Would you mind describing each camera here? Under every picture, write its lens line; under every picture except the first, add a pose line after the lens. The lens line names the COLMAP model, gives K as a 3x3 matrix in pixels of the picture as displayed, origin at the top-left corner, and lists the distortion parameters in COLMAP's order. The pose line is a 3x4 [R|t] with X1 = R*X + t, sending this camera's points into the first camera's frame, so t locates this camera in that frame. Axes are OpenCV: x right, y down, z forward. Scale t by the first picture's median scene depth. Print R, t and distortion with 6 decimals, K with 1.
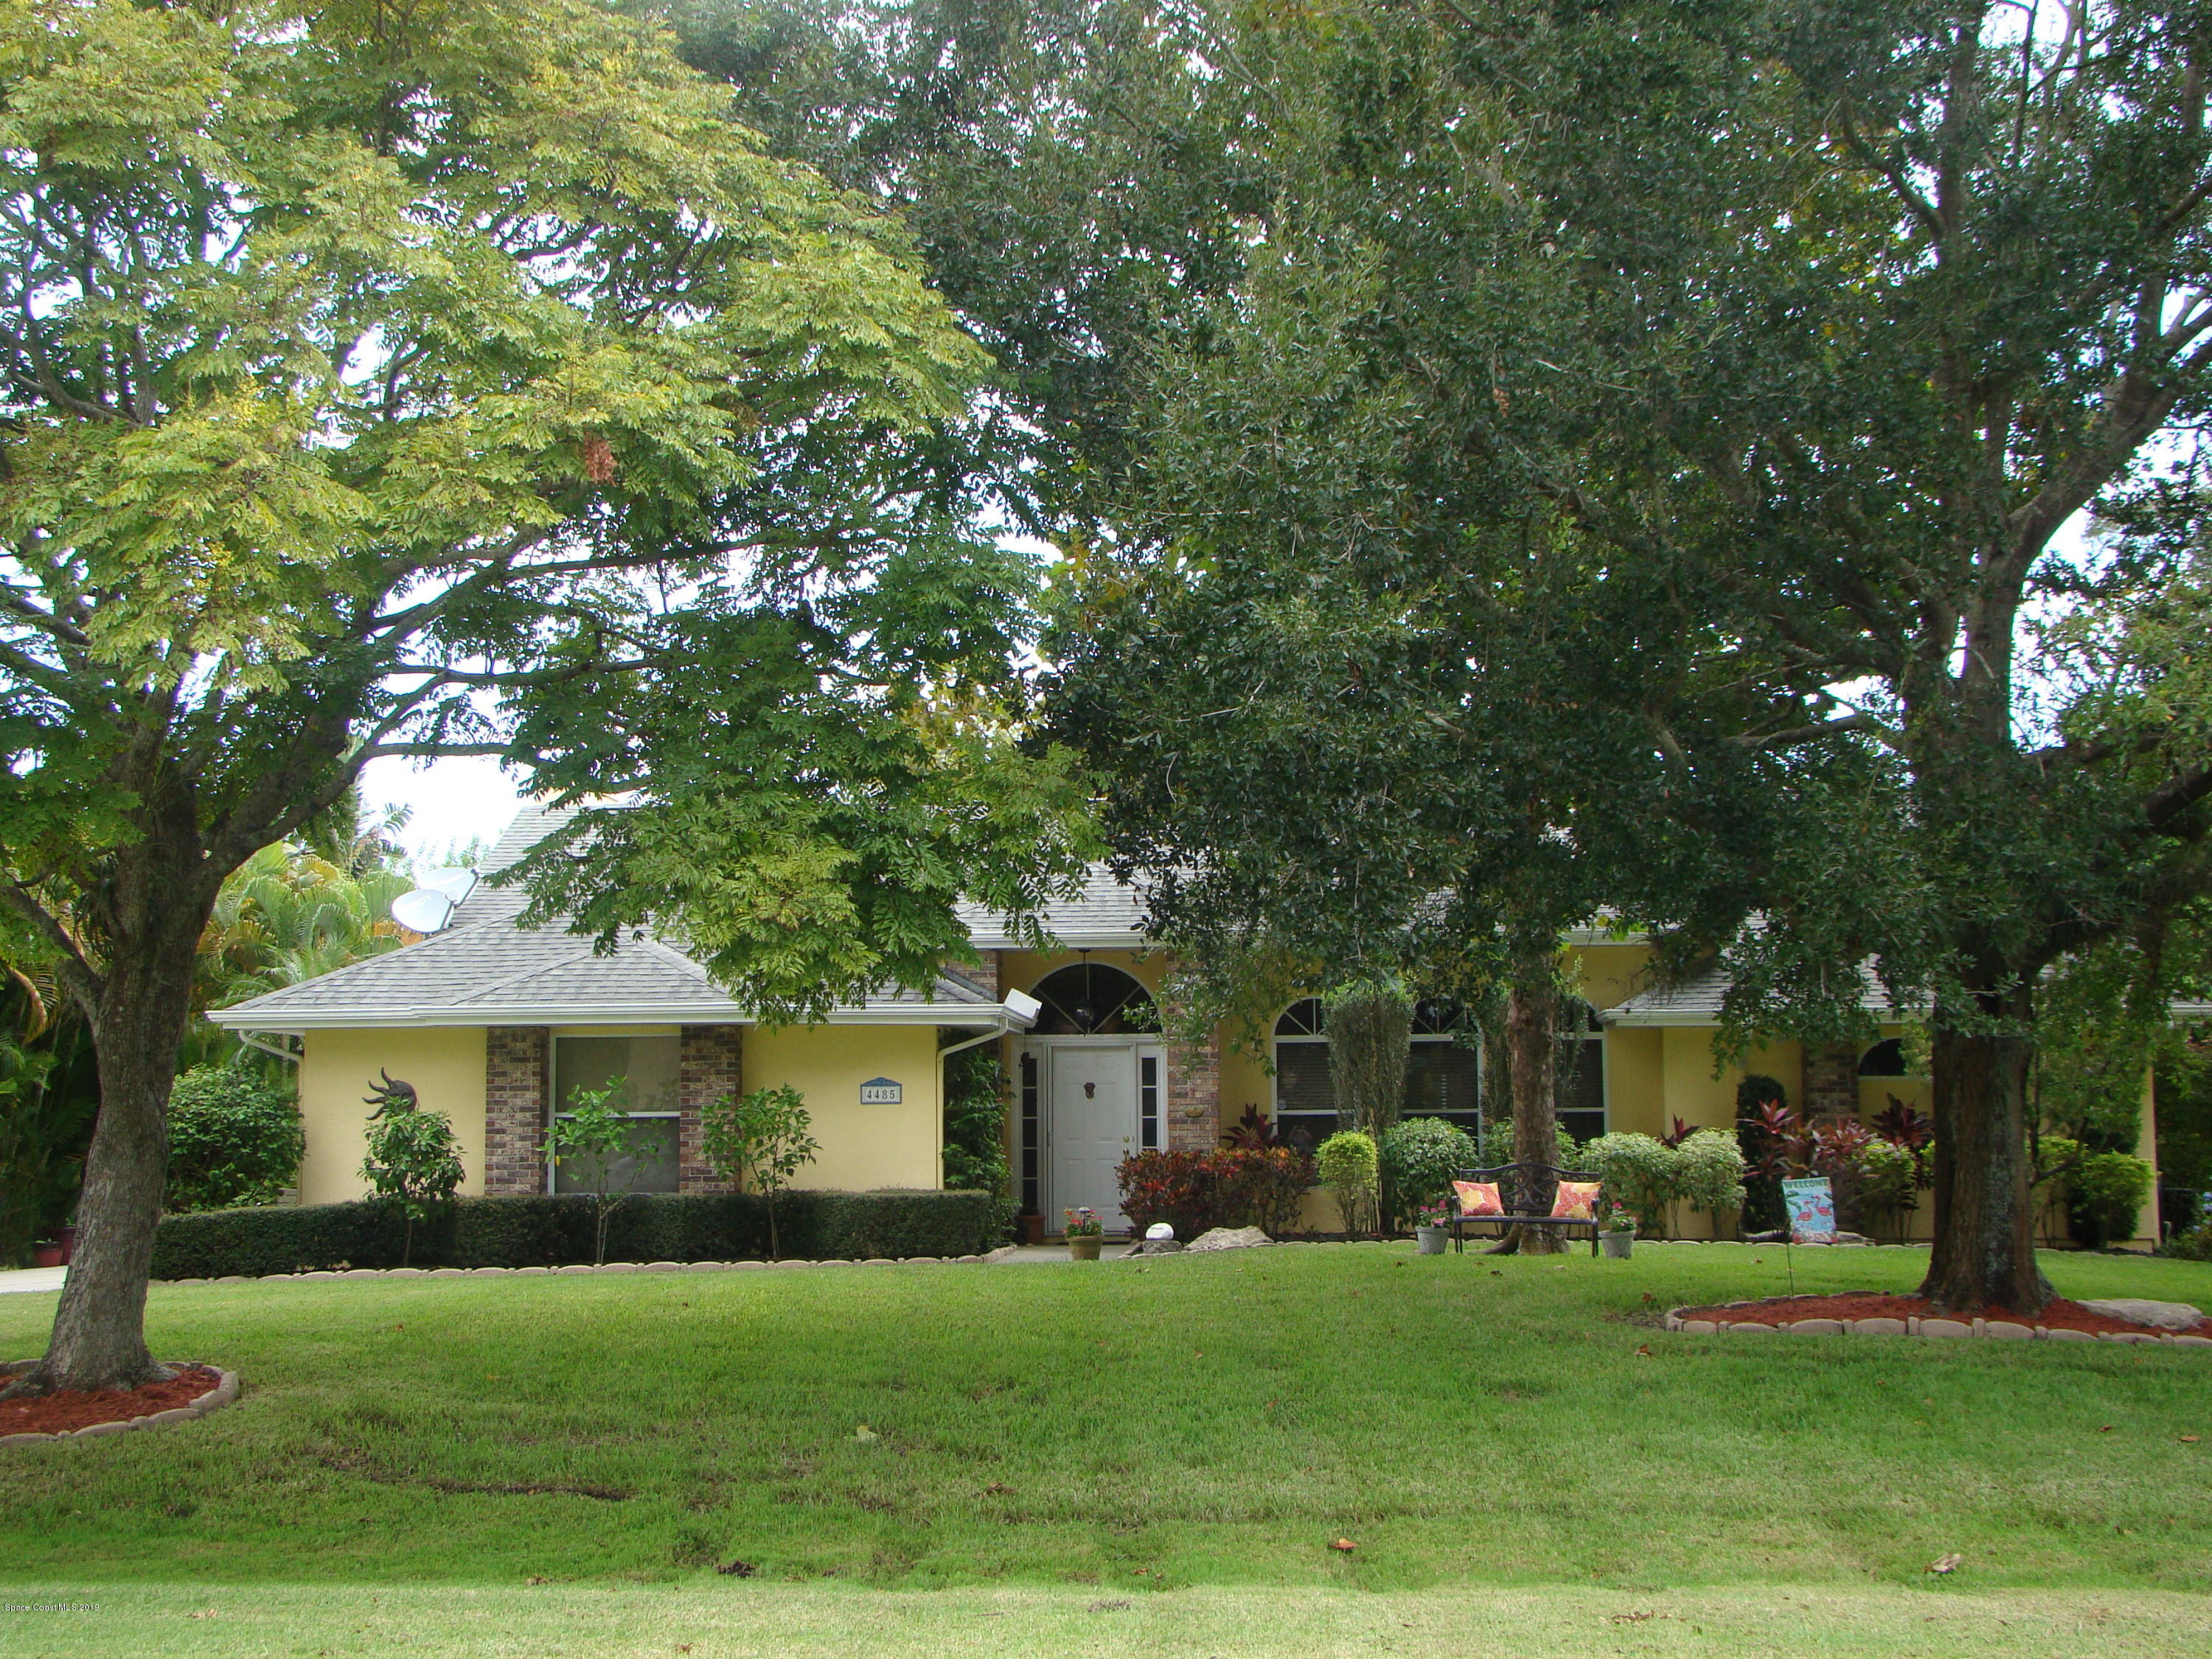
lens RADIAL K [[2683.3, 0, 1106.0], [0, 2683.3, 829.5], [0, 0, 1]] dist [-0.003666, 0.011714]
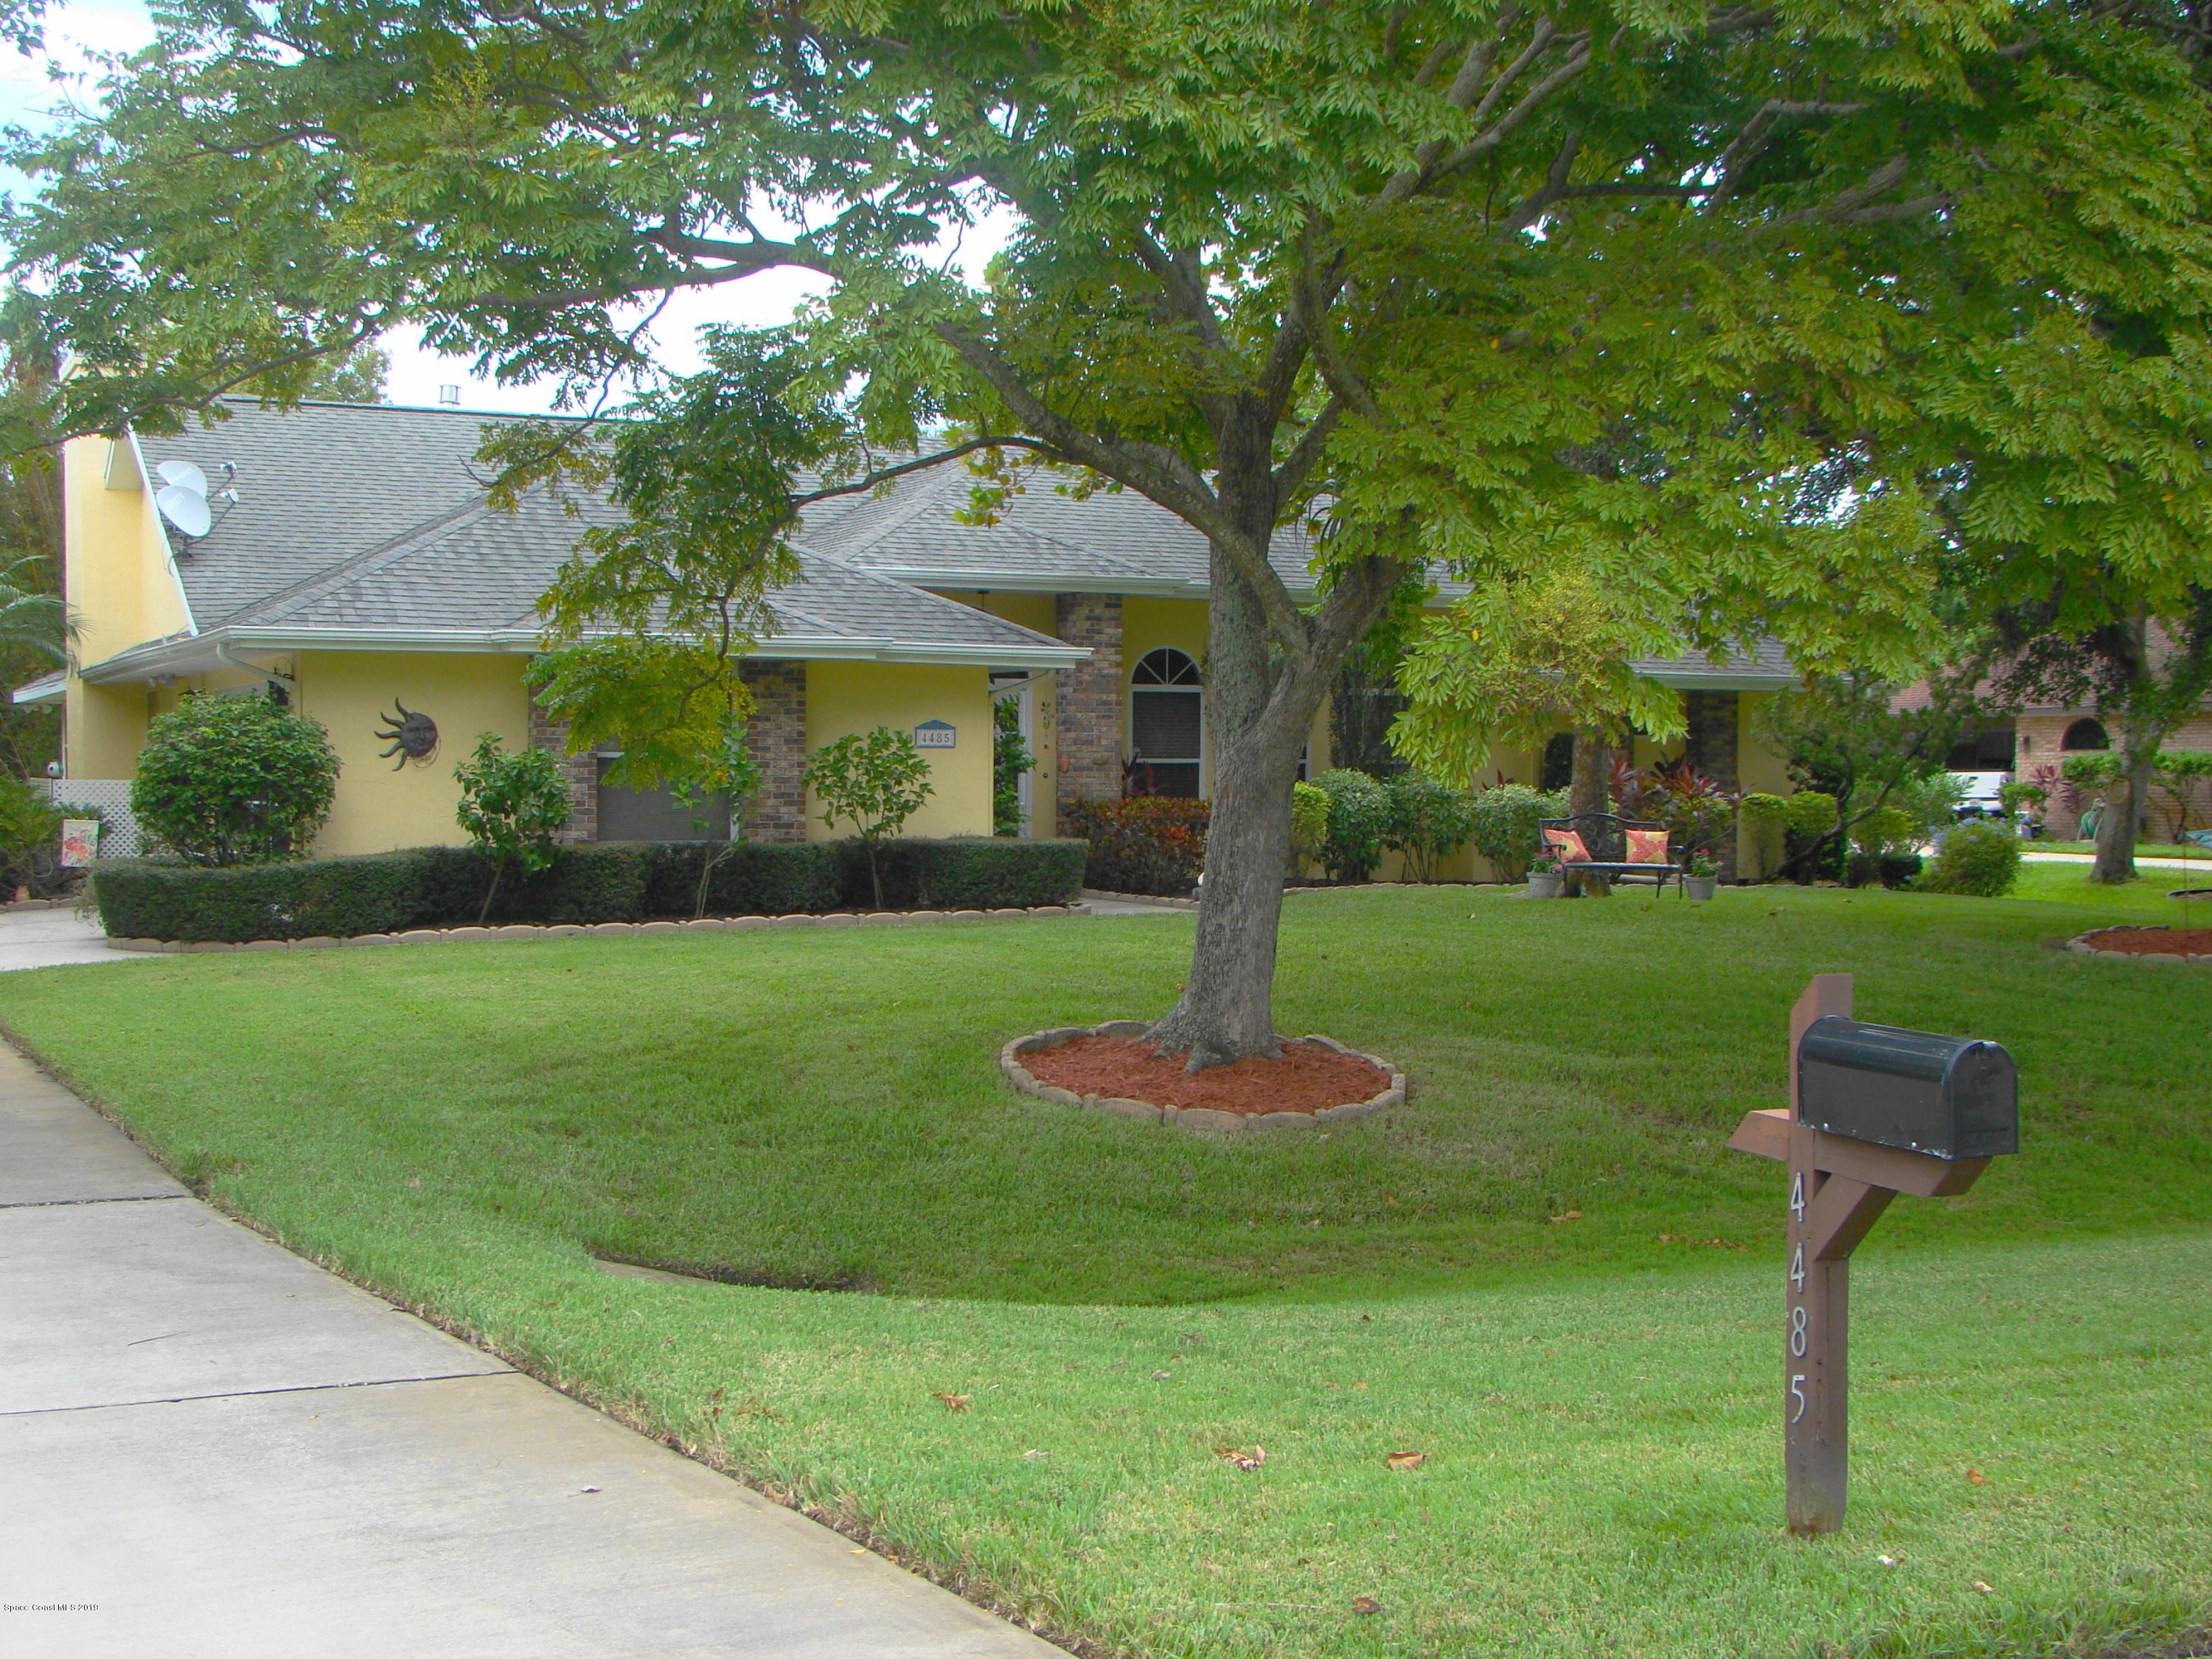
lens RADIAL K [[2683.3, 0, 1106.0], [0, 2683.3, 829.5], [0, 0, 1]] dist [-0.003666, 0.011714]
pose [[0.904257, 0.002014, 0.426984, -0.440717], [-0.057867, 0.991341, 0.117872, 0.015534], [-0.423050, -0.131294, 0.896544, 0.119318]]
